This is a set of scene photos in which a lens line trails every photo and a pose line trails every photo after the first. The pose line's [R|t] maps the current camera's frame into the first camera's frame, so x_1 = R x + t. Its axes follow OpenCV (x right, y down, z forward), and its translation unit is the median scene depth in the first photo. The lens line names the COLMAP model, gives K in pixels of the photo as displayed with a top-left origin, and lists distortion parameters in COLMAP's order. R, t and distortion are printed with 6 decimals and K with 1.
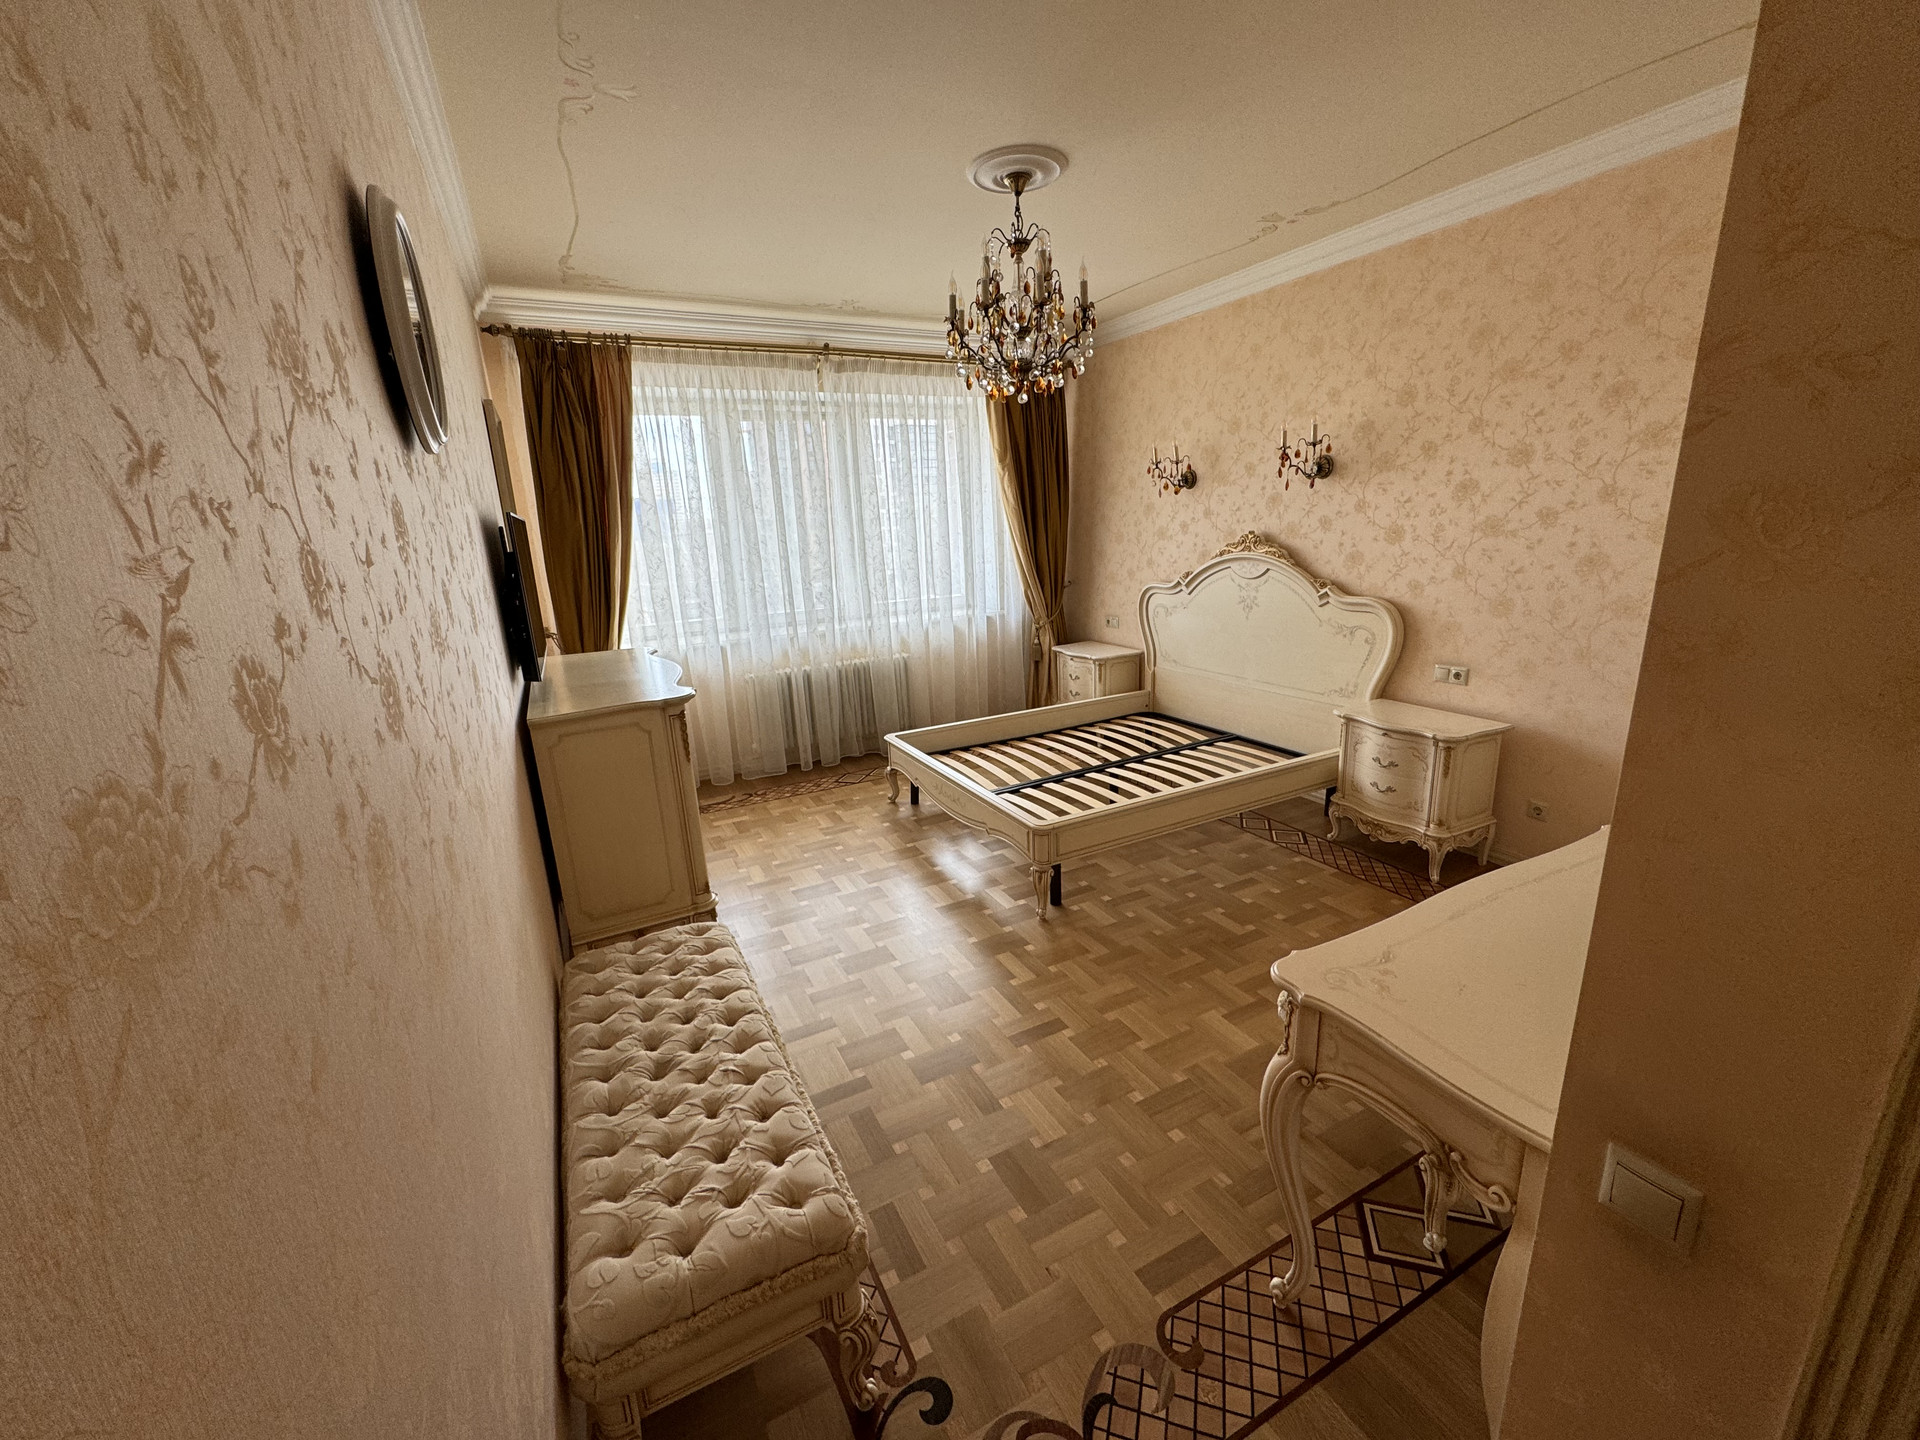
lens RADIAL K [[769.3, 0, 960.0], [0, 769.3, 720.0], [0, 0, 1]] dist [-0.002468, 0.000487]
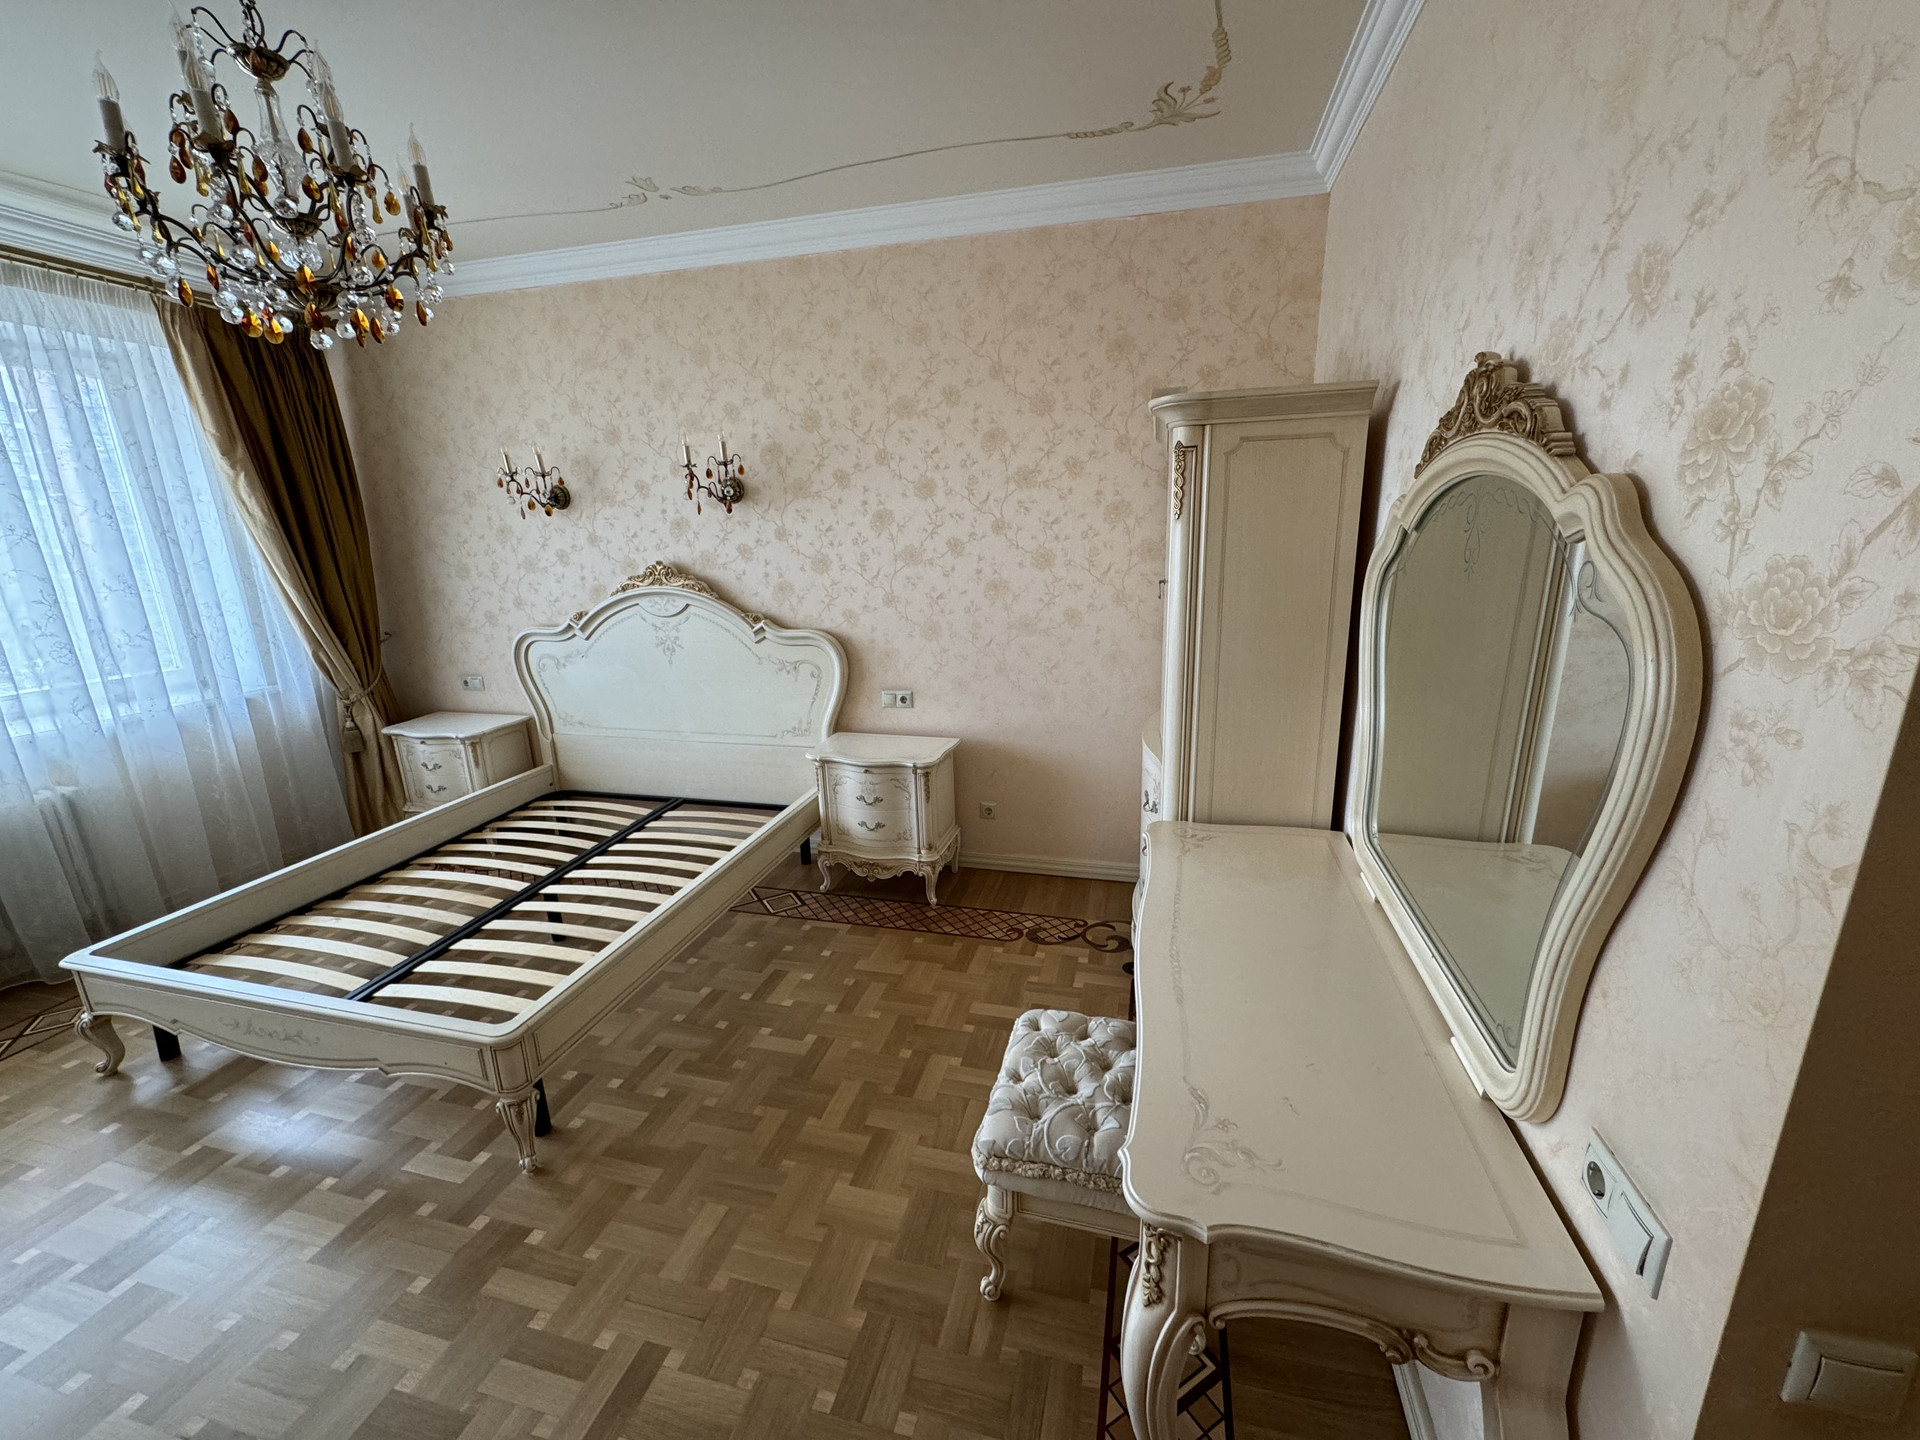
lens RADIAL K [[769.3, 0, 960.0], [0, 769.3, 720.0], [0, 0, 1]] dist [-0.002468, 0.000487]
pose [[0.668710, -0.159988, 0.726107, -0.047443], [0.183309, 0.981906, 0.047531, -0.059234], [-0.720573, 0.101317, 0.685937, 0.218759]]
